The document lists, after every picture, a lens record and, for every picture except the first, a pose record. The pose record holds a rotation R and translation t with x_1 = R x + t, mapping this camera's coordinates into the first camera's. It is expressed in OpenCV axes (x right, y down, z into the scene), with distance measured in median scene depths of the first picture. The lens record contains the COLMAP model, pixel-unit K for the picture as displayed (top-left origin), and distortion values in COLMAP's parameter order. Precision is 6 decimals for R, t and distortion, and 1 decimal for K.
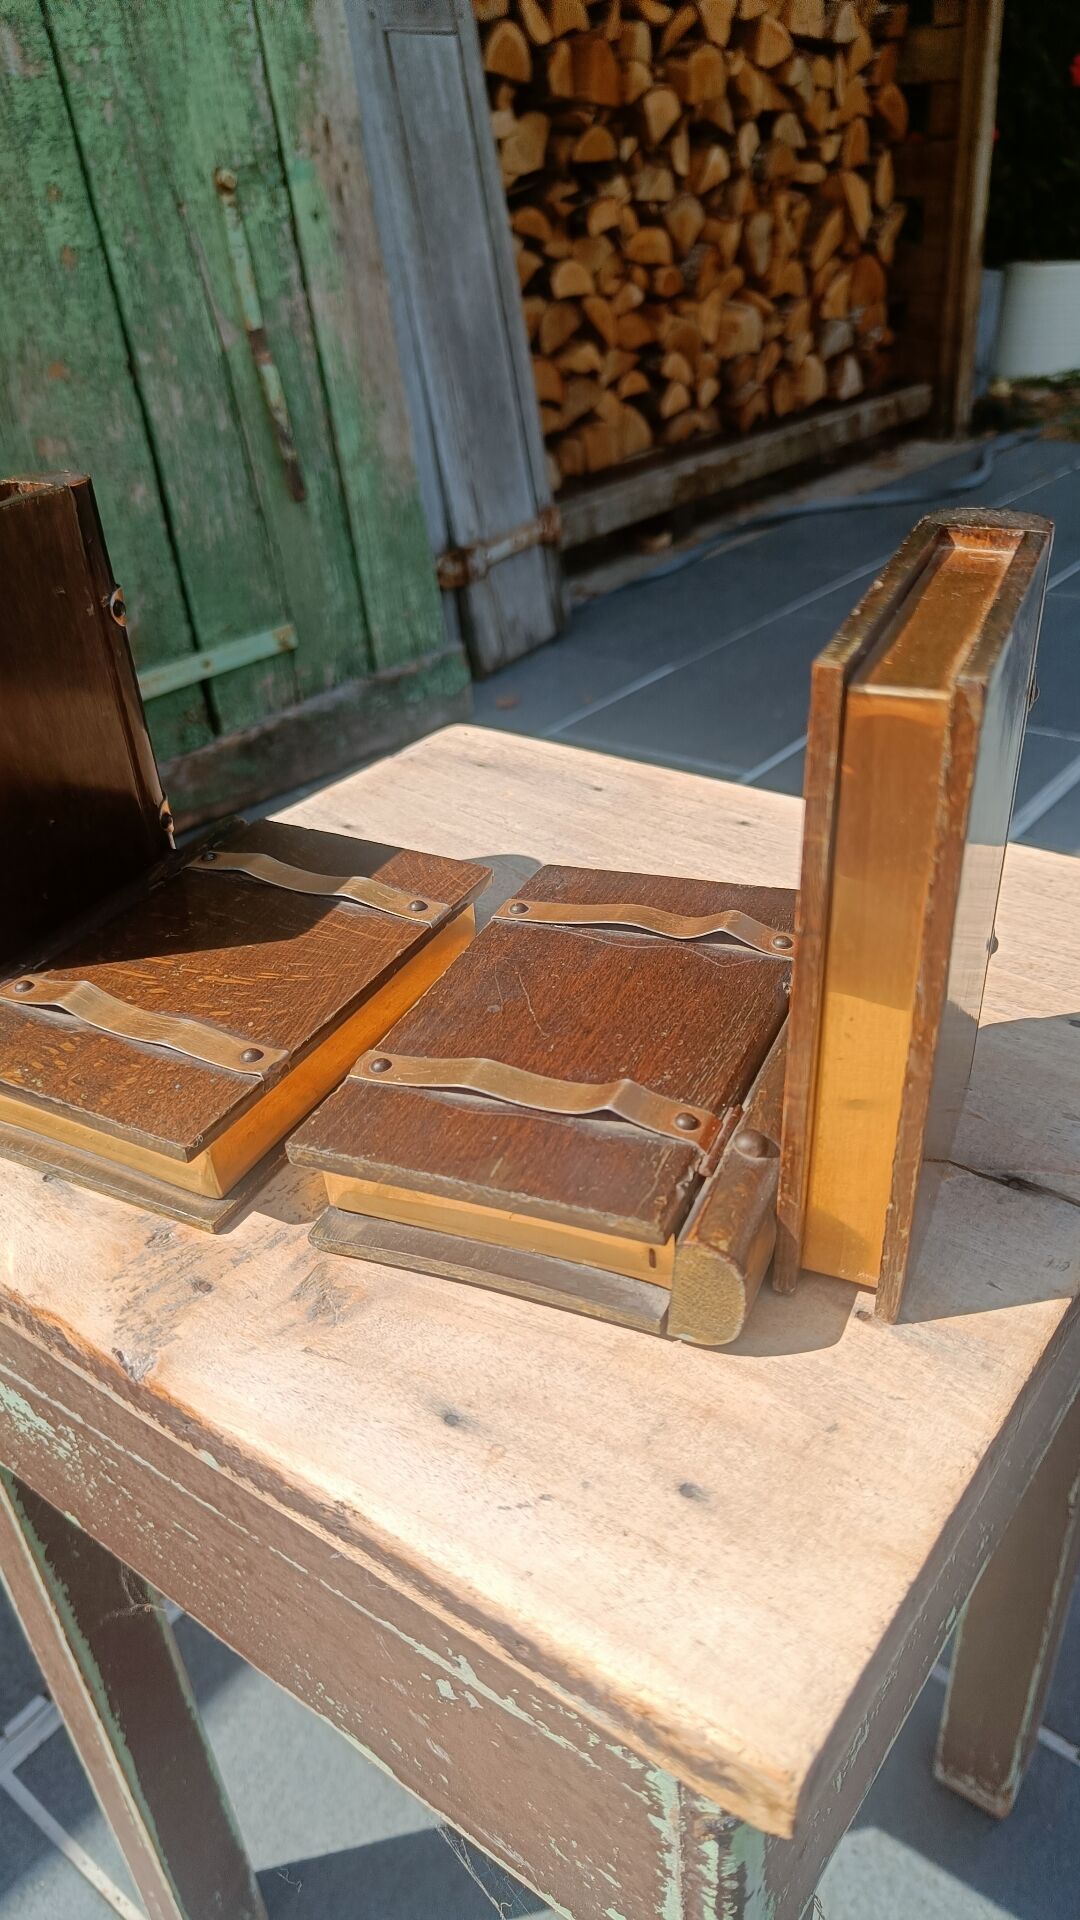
lens RADIAL K [[1346.4, 0, 570.0], [0, 1346.4, 994.4], [0, 0, 1]] dist [-0.009003, -0.000117]
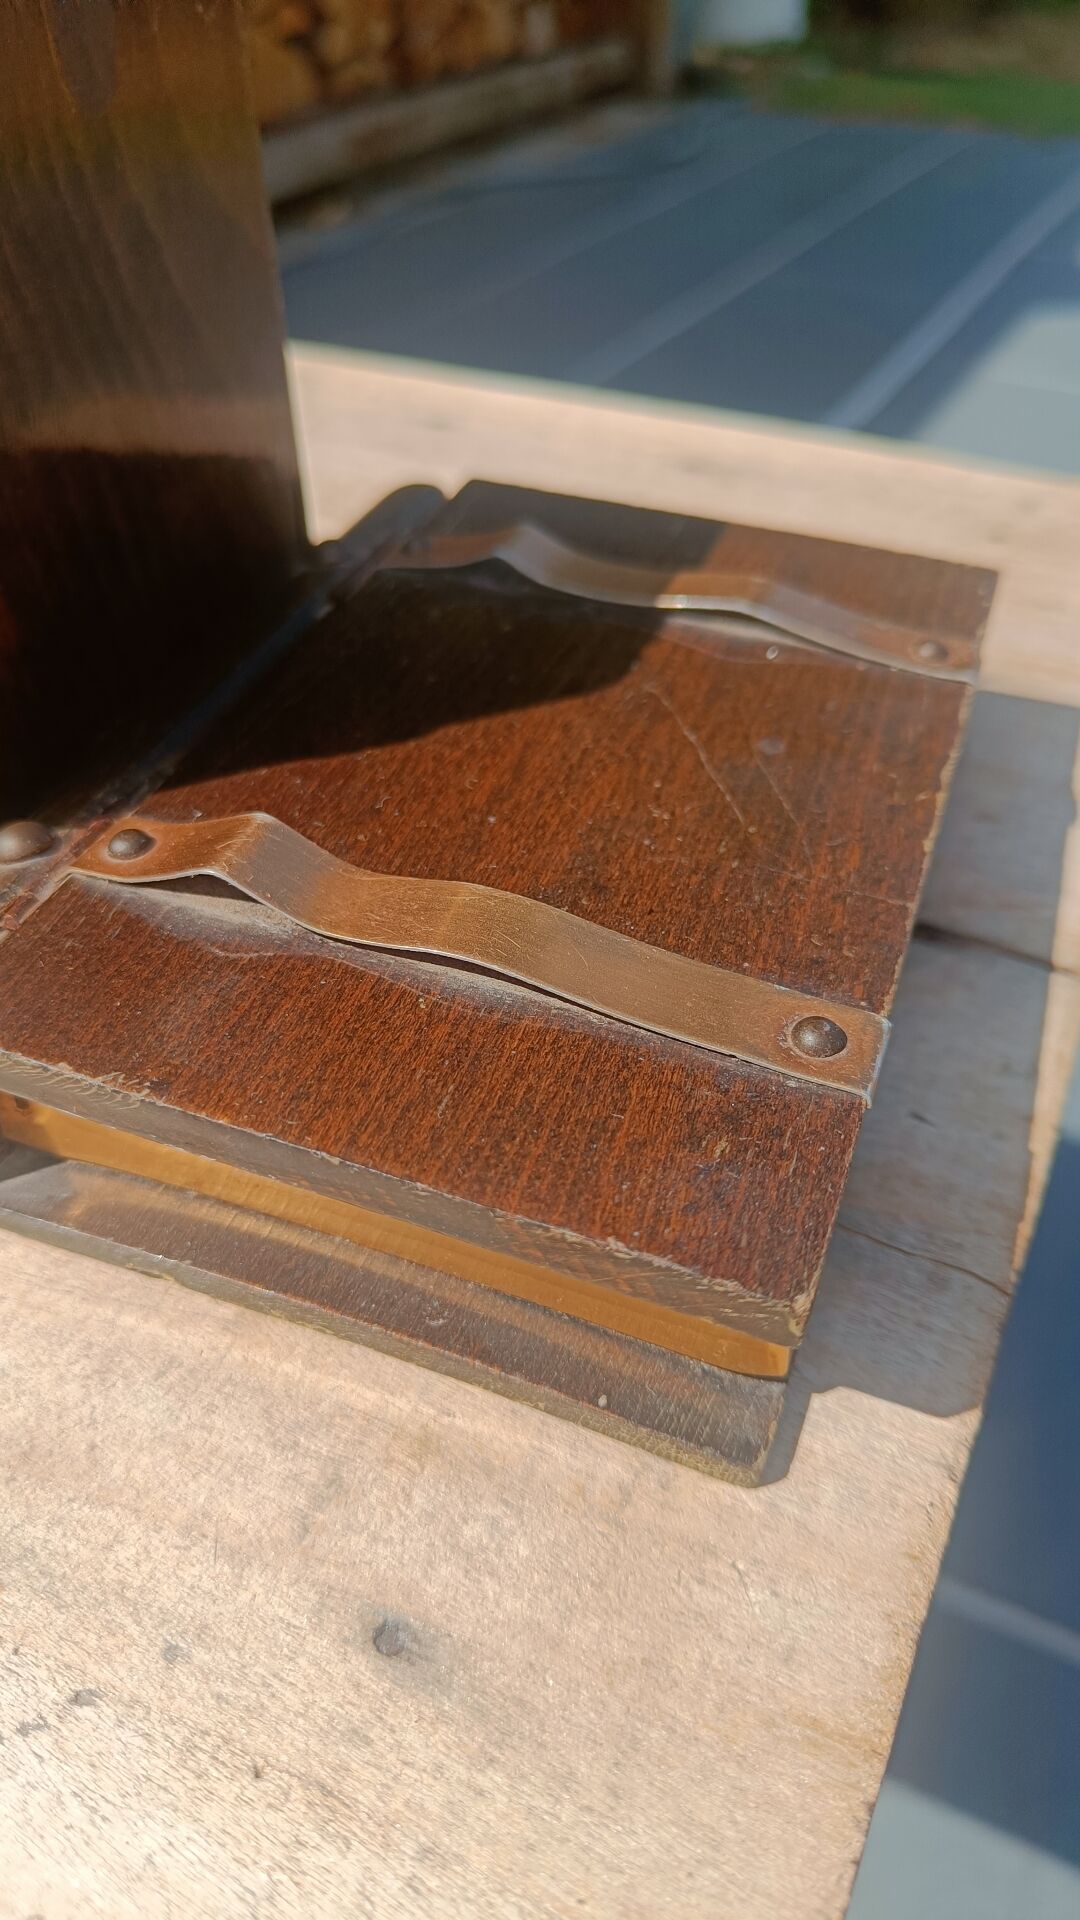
lens RADIAL K [[1387.4, 0, 538.3], [0, 1387.4, 954.8], [0, 0, 1]] dist [-0.037670, -0.000359]
pose [[0.981922, -0.077953, 0.172488, 0.012266], [0.051376, 0.986811, 0.153506, 0.009920], [-0.182180, -0.141869, 0.972977, 0.091645]]
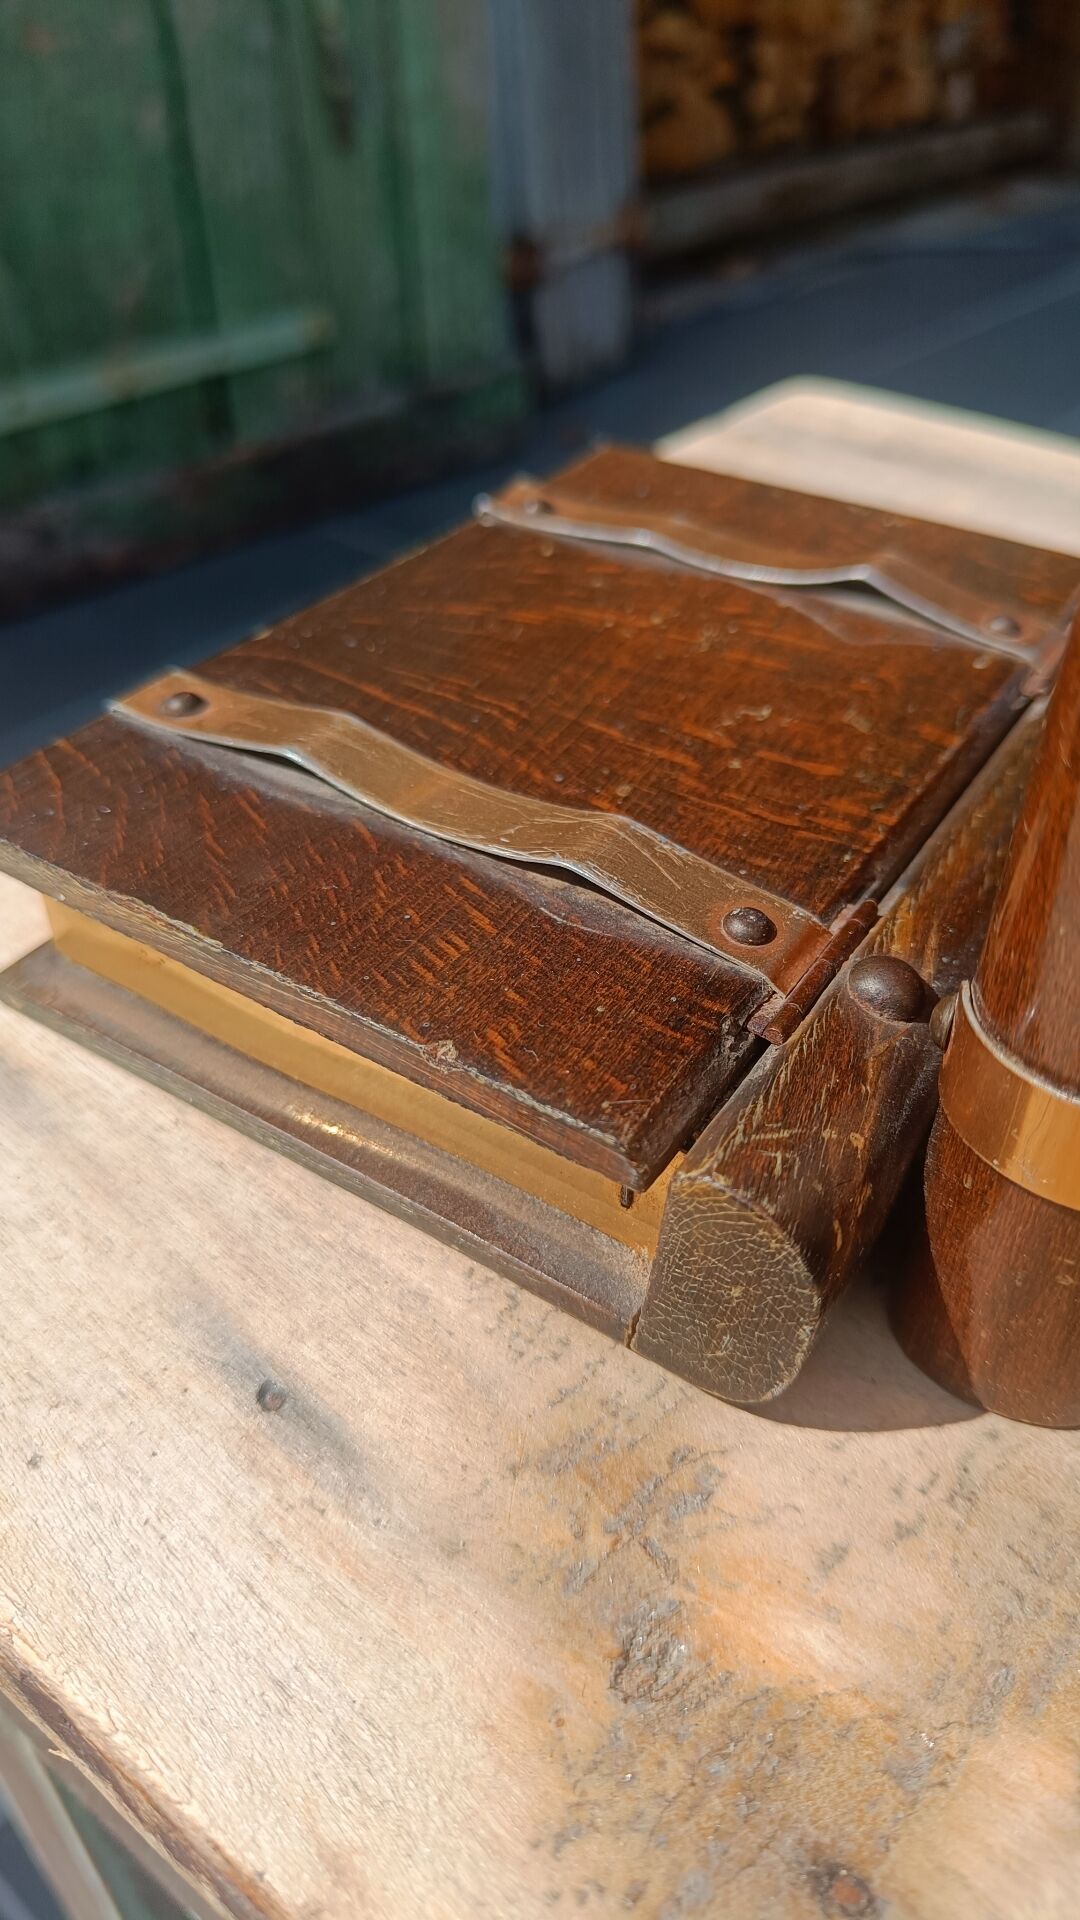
lens RADIAL K [[1412.2, 0, 533.2], [0, 1412.2, 967.6], [0, 0, 1]] dist [-0.046485, -0.000116]
pose [[0.997052, 0.074893, 0.016683, -0.073904], [-0.076416, 0.988849, 0.127820, -0.007712], [-0.006924, -0.128718, 0.991657, 0.140248]]
